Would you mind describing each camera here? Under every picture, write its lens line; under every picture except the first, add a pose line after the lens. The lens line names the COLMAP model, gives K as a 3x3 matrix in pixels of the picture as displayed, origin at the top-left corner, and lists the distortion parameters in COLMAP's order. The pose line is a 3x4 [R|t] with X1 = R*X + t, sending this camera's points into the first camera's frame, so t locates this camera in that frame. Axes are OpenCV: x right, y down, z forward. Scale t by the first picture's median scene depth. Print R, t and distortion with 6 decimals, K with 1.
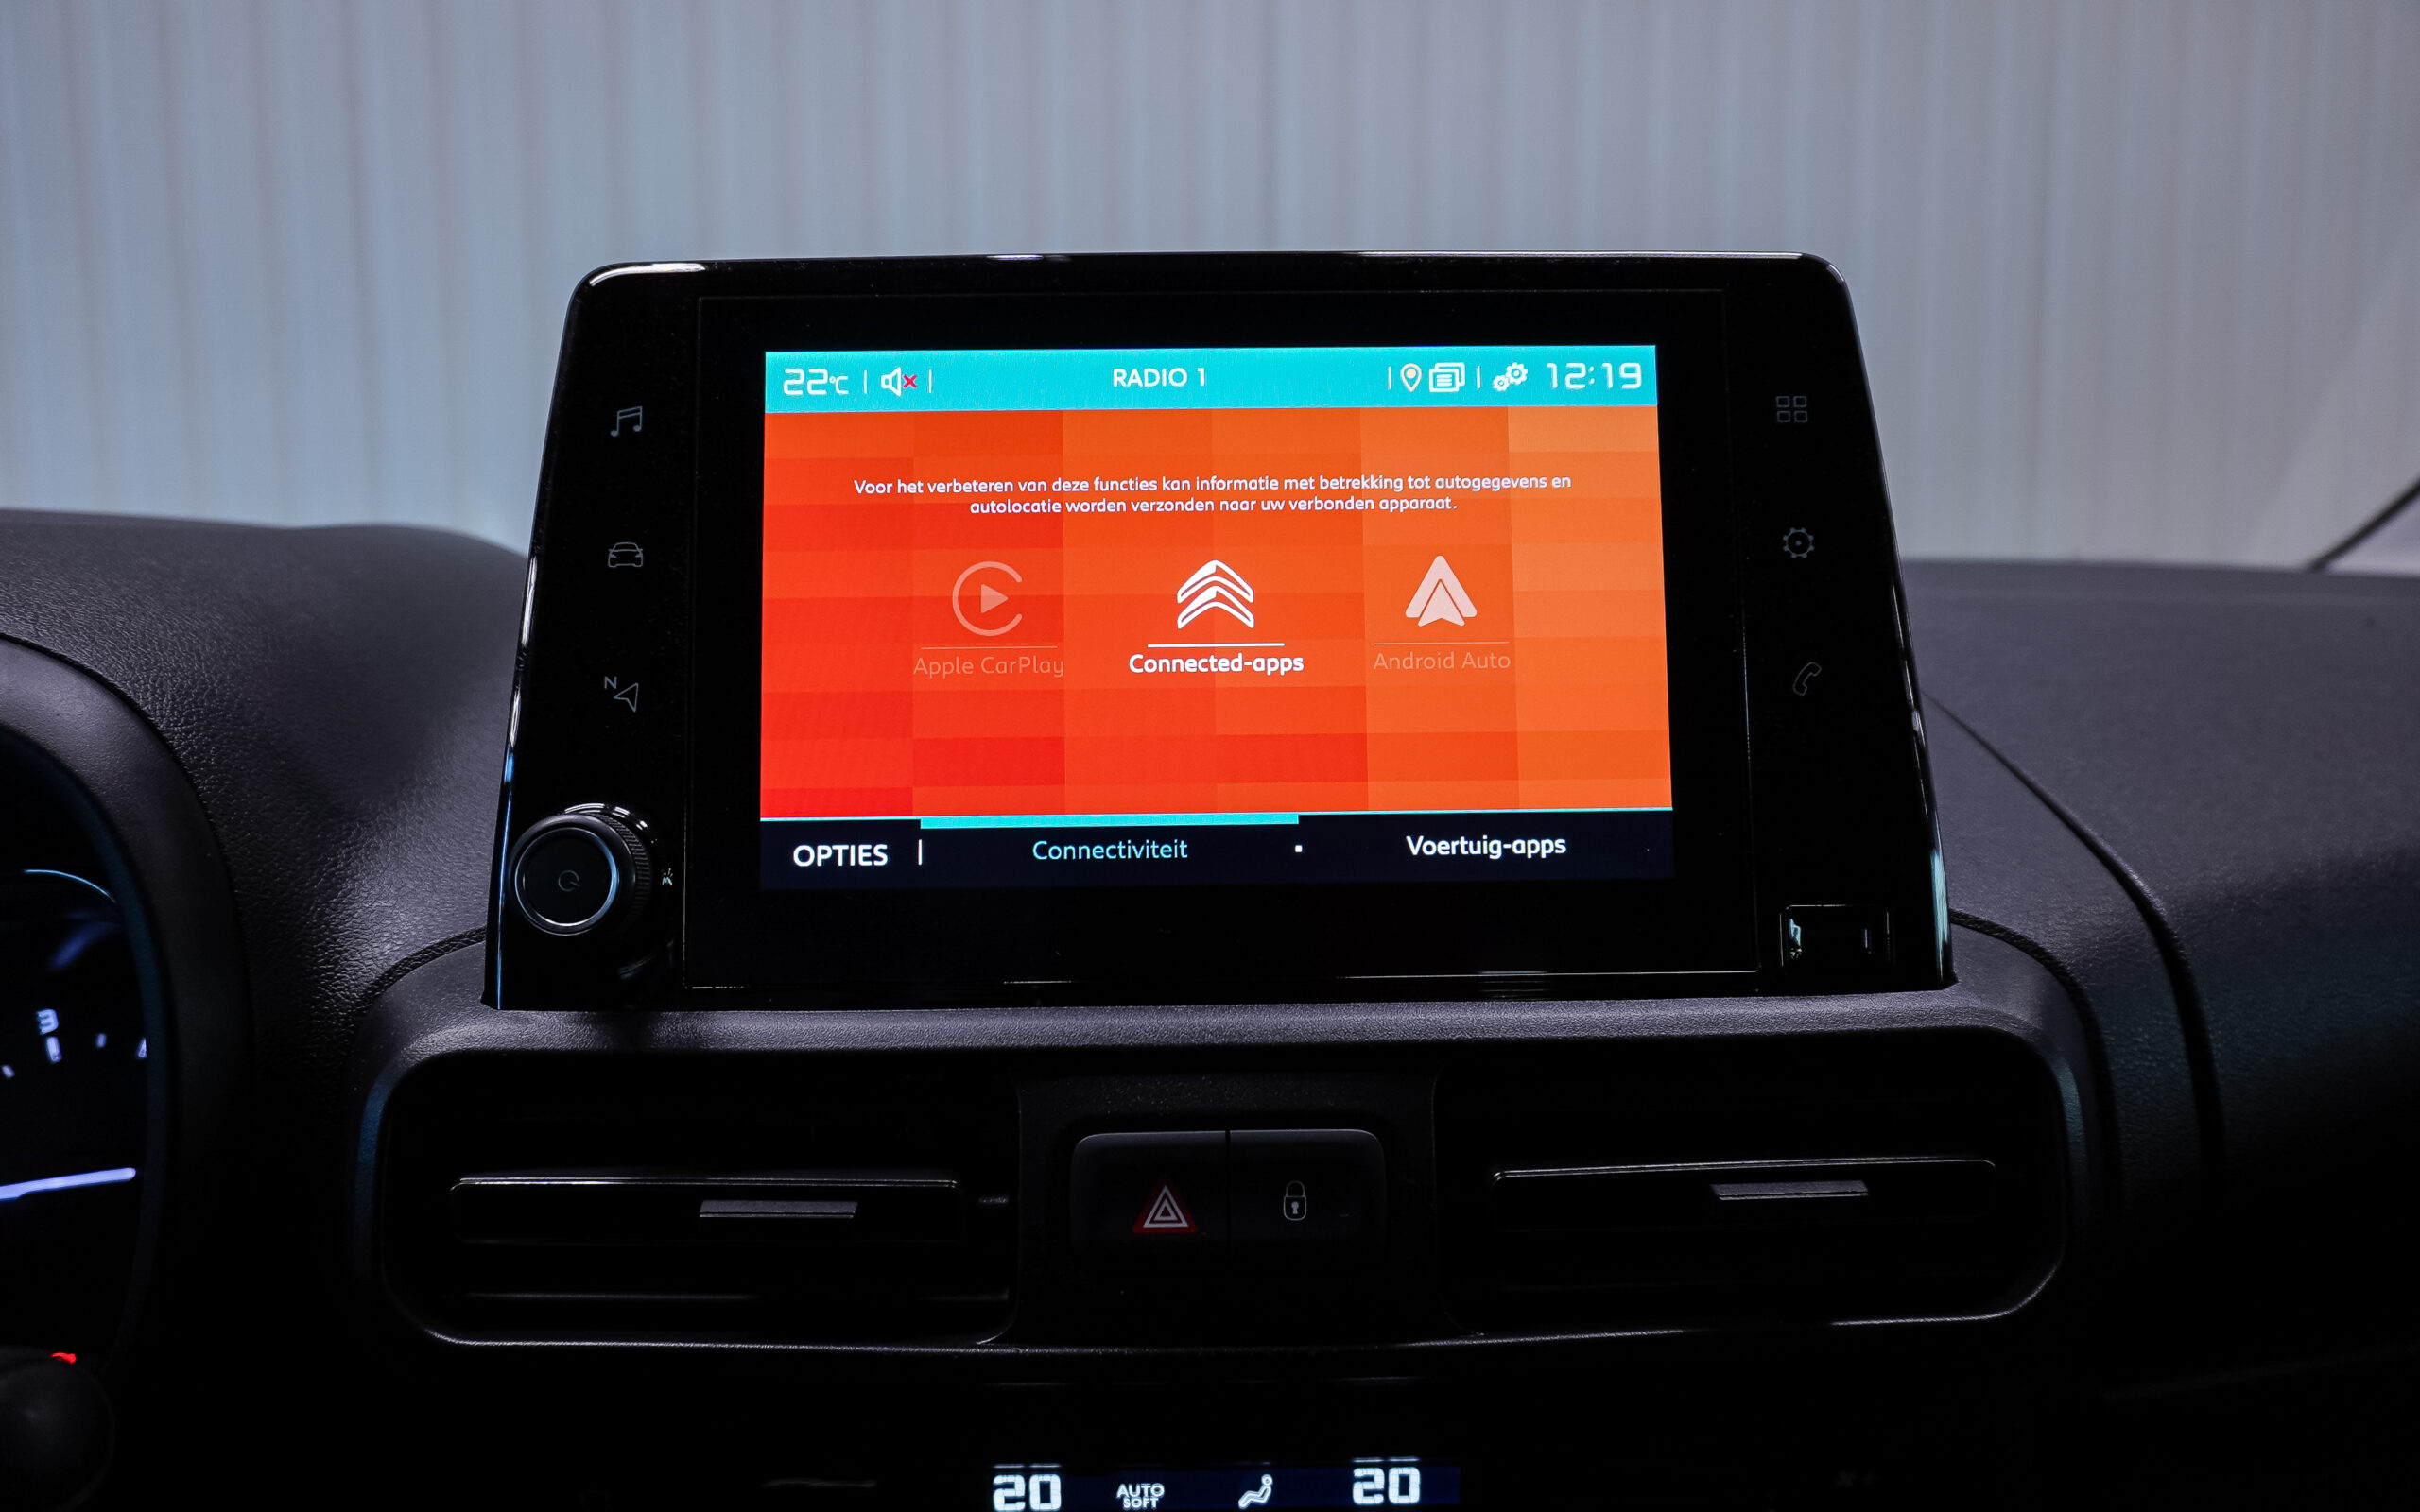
lens RADIAL K [[1623.8, 0, 1203.4], [0, 1623.8, 788.0], [0, 0, 1]] dist [-0.036178, 0.034922]
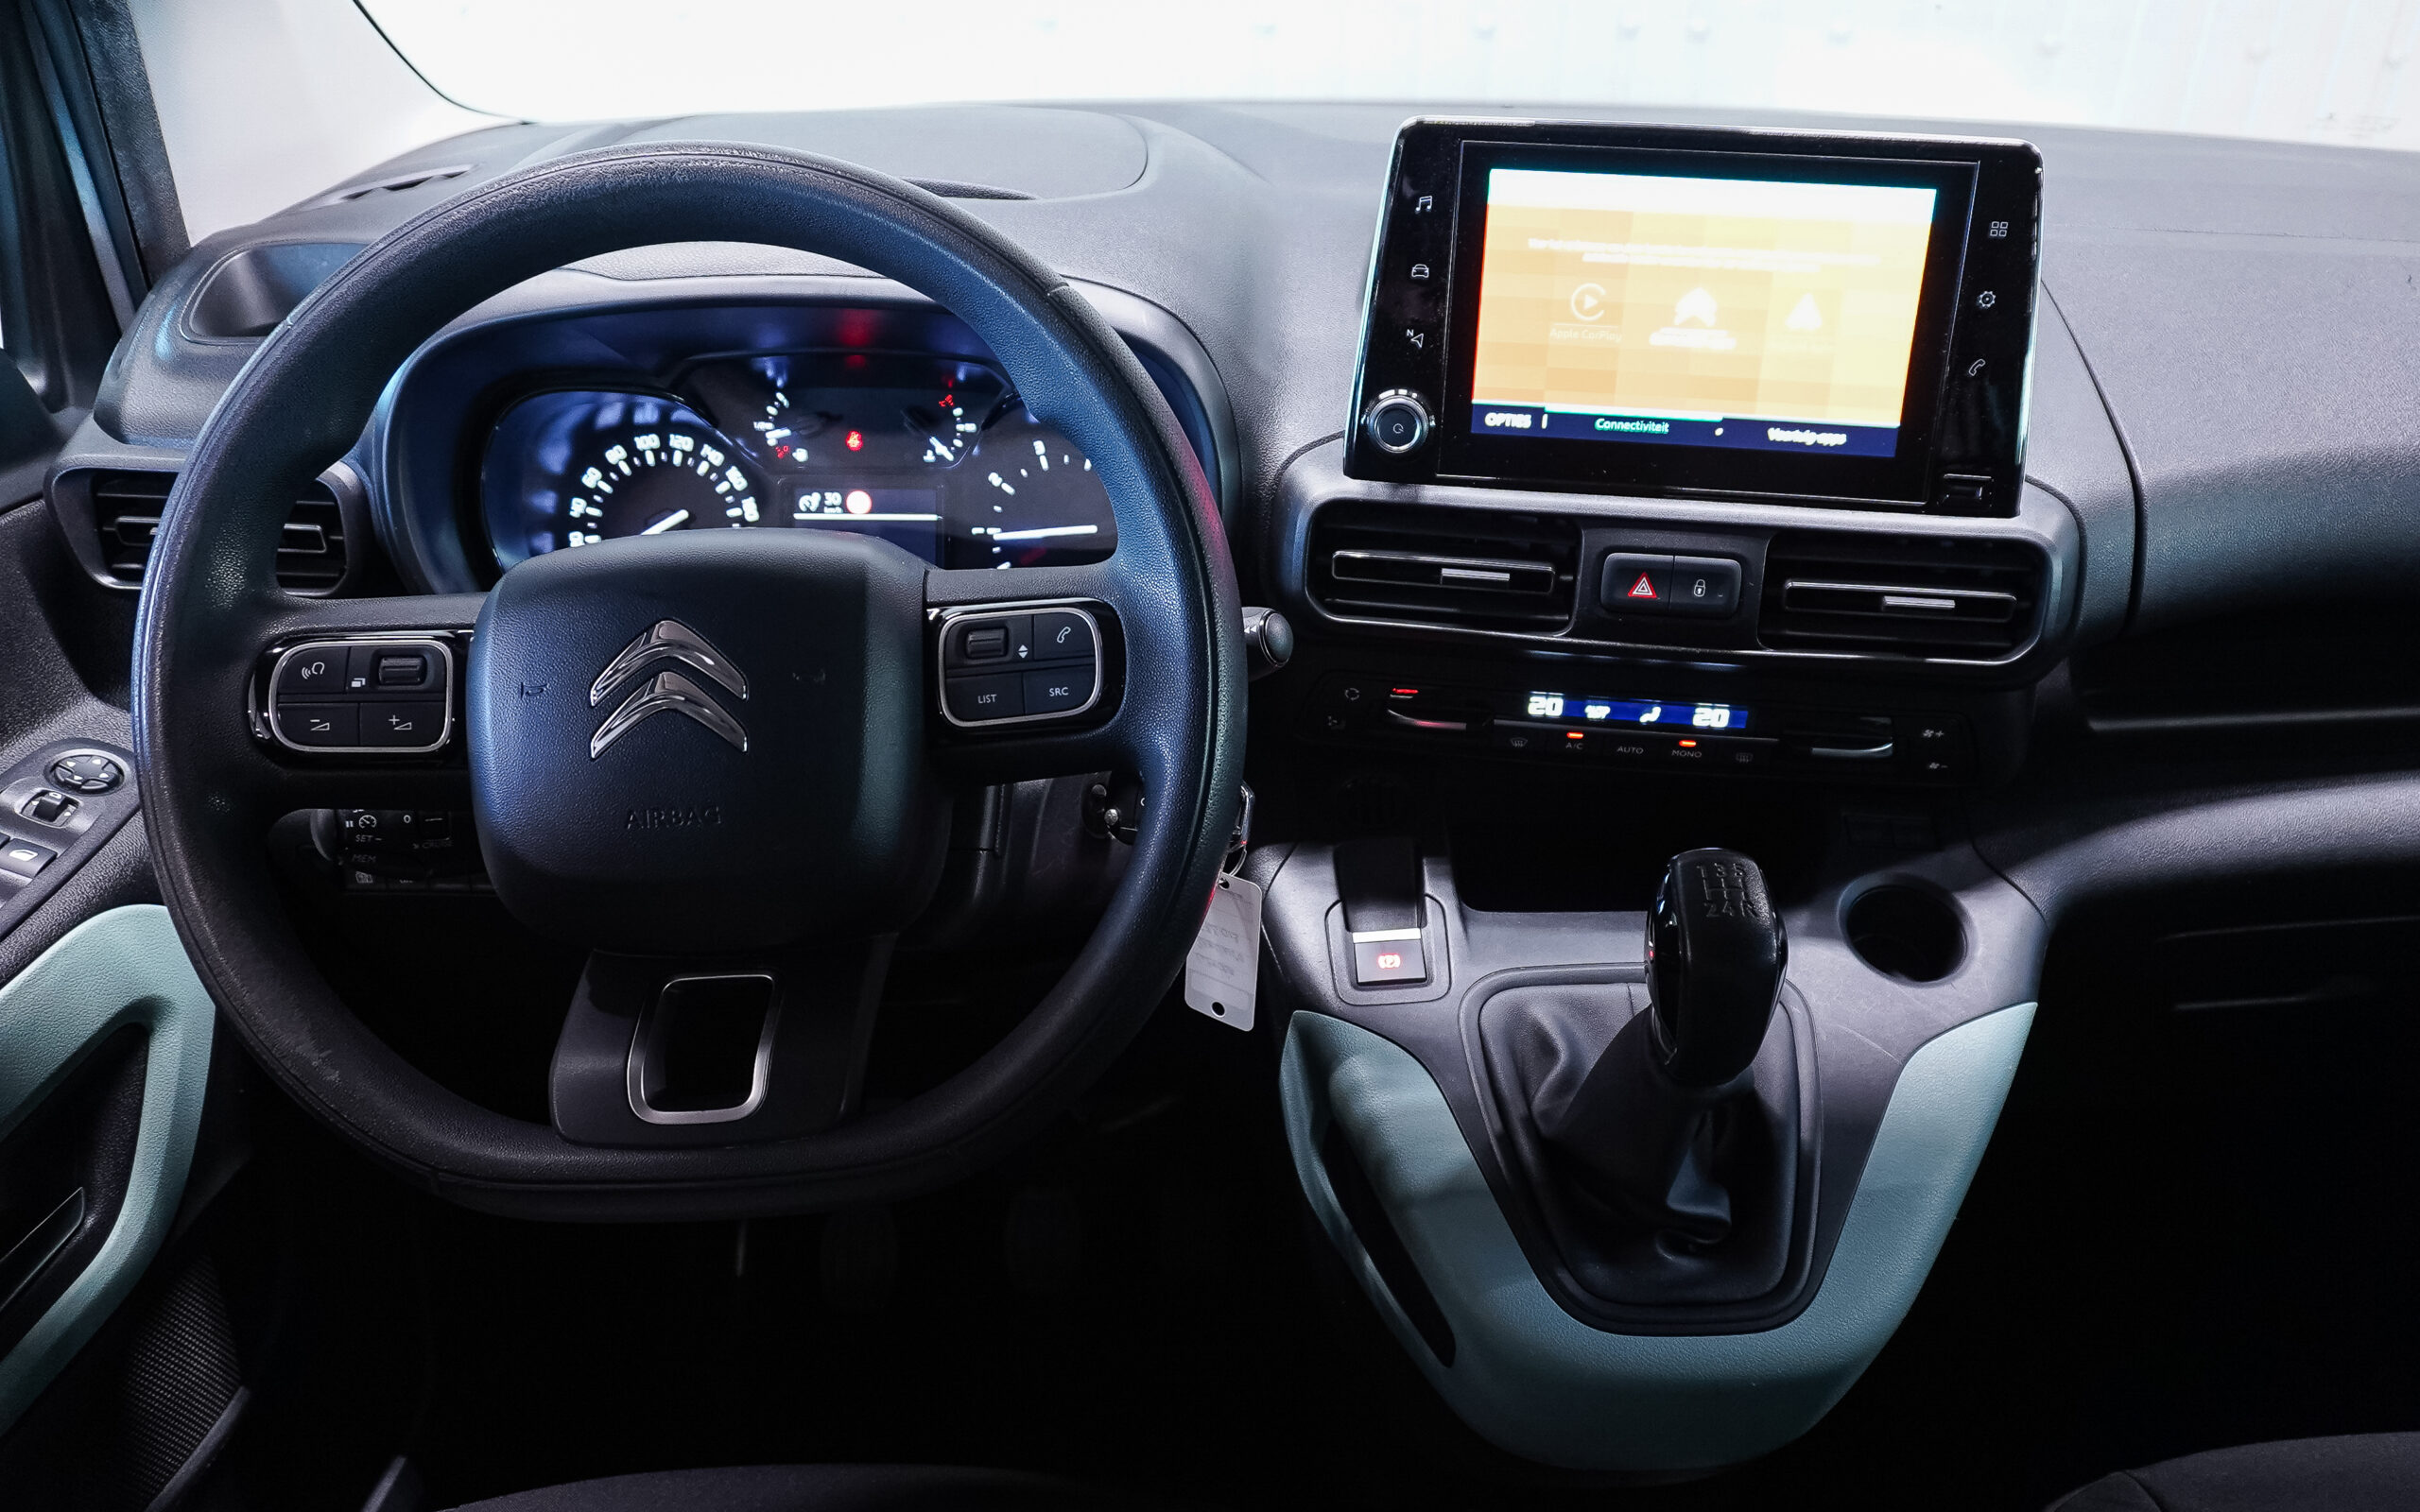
lens RADIAL K [[1586.3, 0, 1279.1], [0, 1586.3, 773.0], [0, 0, 1]] dist [-0.029508, 0.010875]
pose [[0.990810, 0.090136, -0.100848, -0.269650], [-0.045681, 0.924781, 0.377747, -0.310241], [0.127311, -0.369669, 0.920400, -1.187977]]
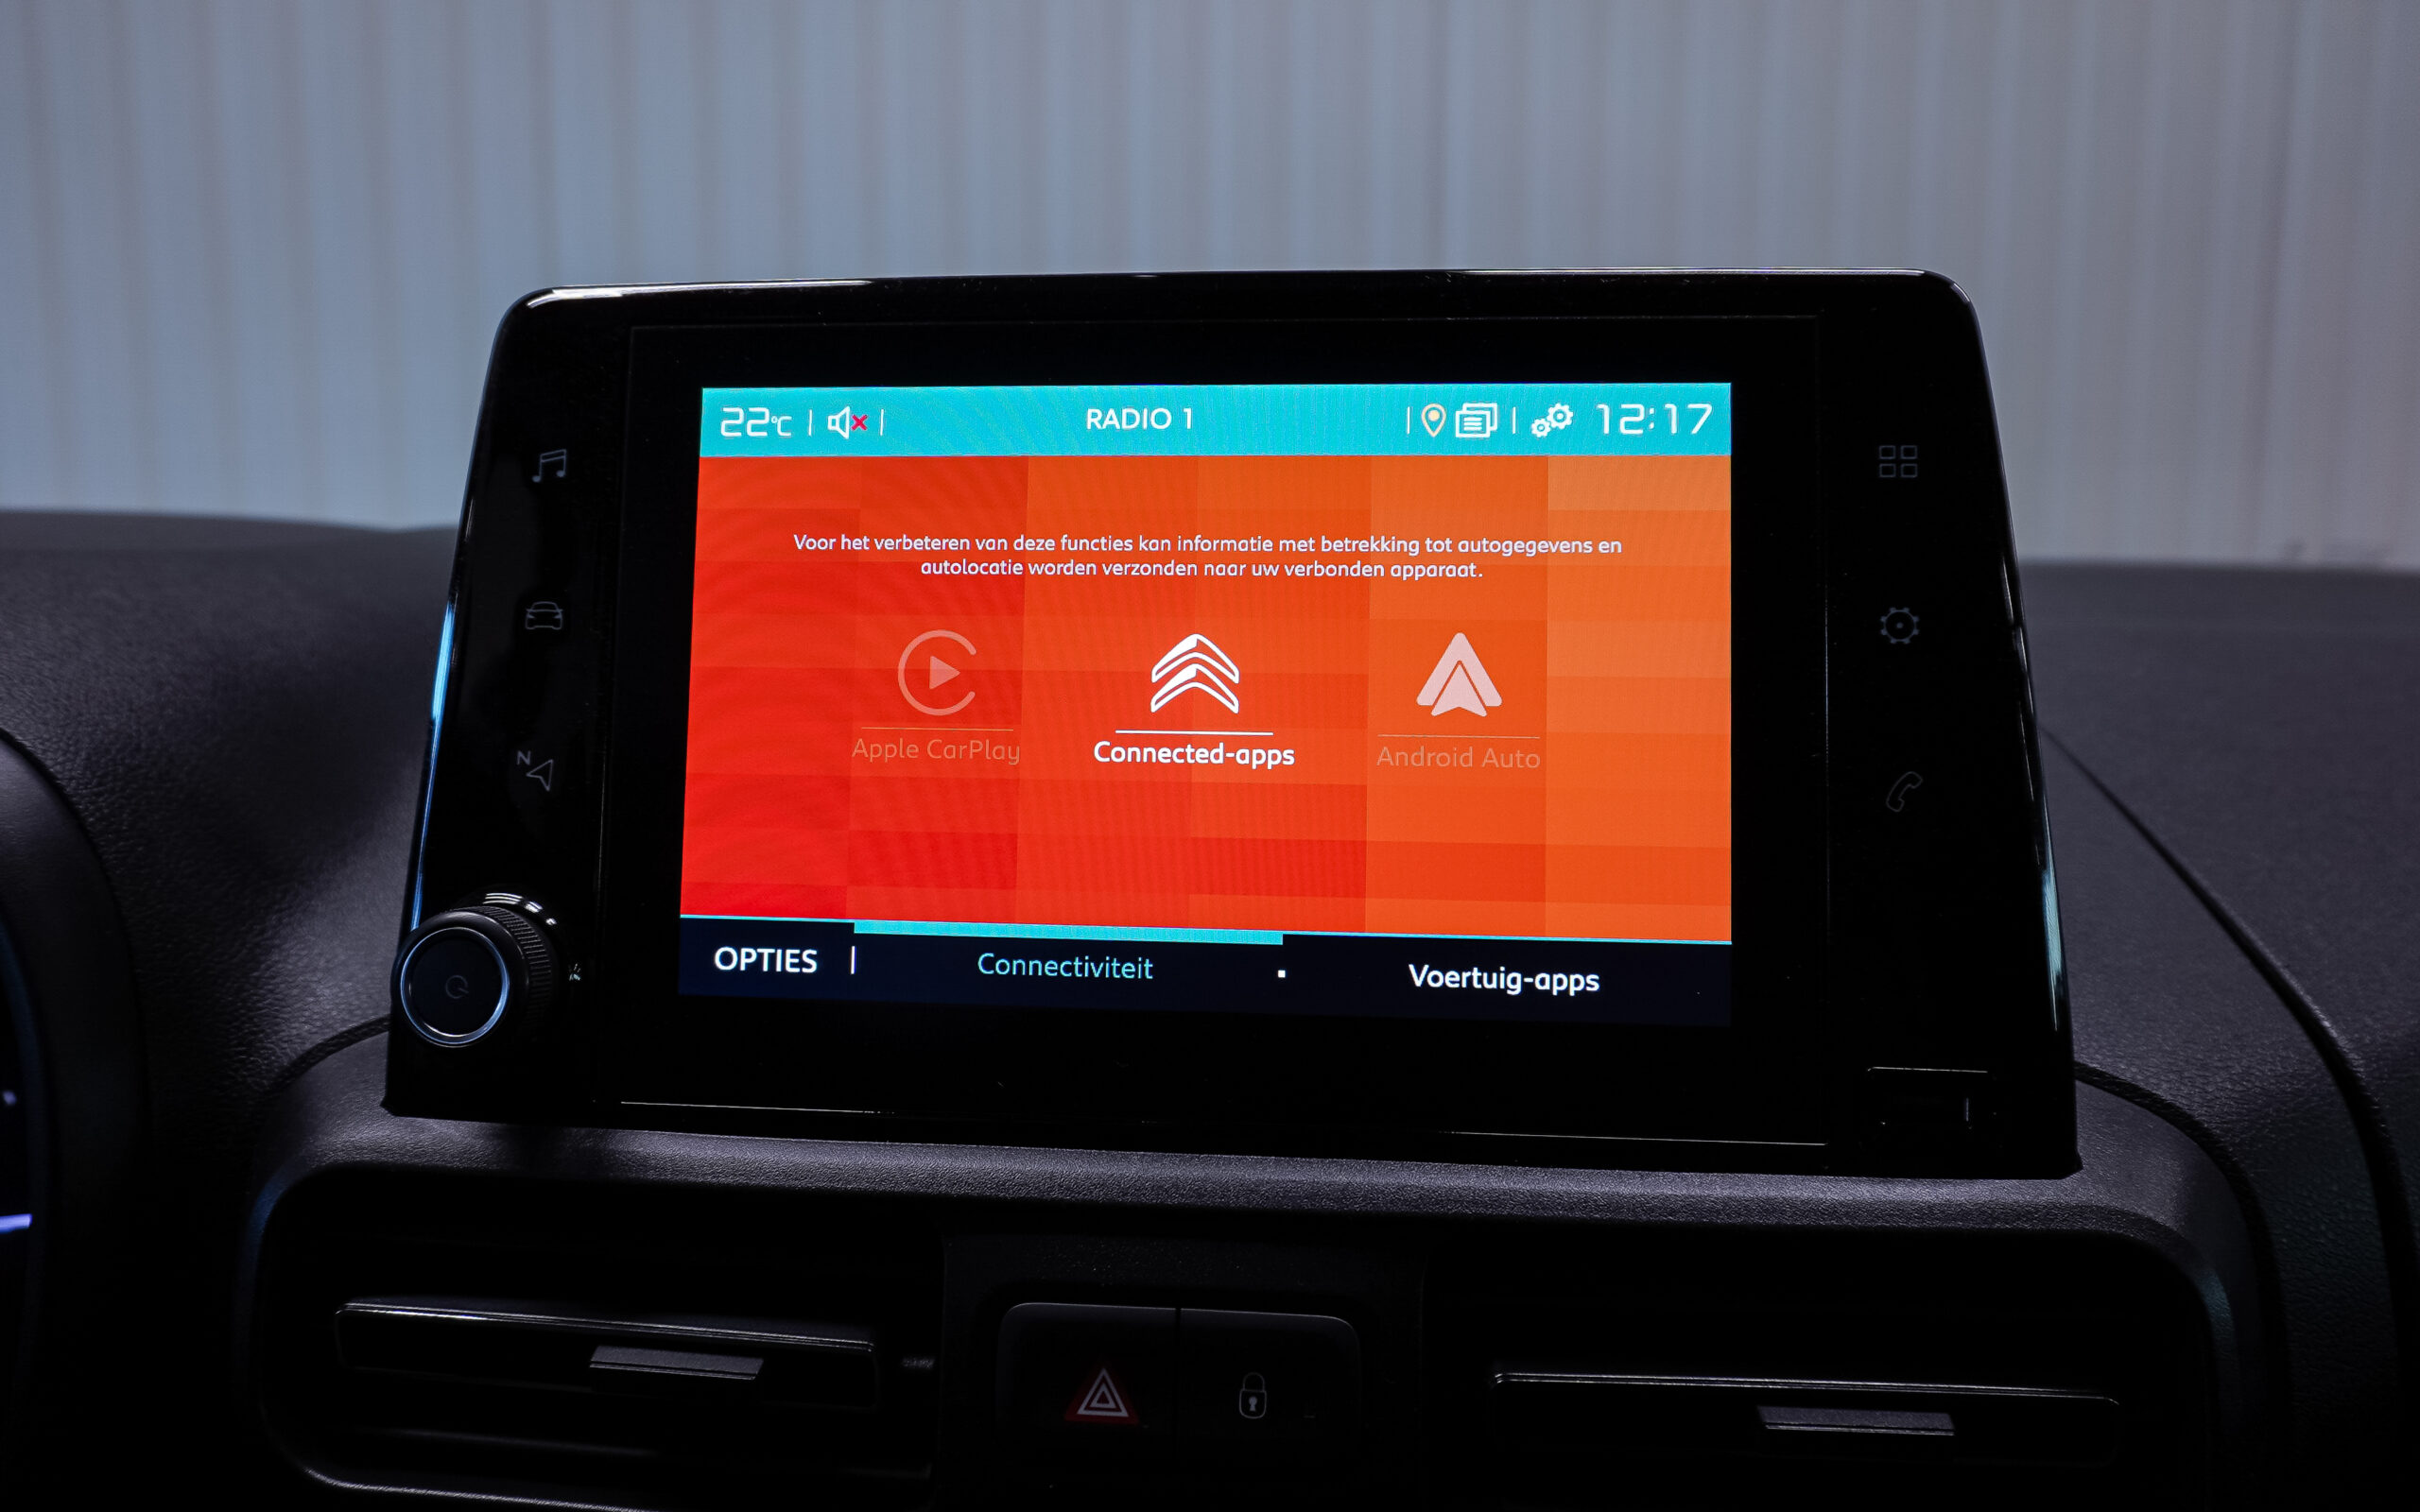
lens RADIAL K [[1623.8, 0, 1201.3], [0, 1623.8, 752.9], [0, 0, 1]] dist [-0.036178, 0.034922]
pose [[0.993998, 0.026636, -0.106106, 0.103256], [-0.024912, 0.999536, 0.017538, -0.092266], [0.106524, -0.014790, 0.994200, 0.142332]]
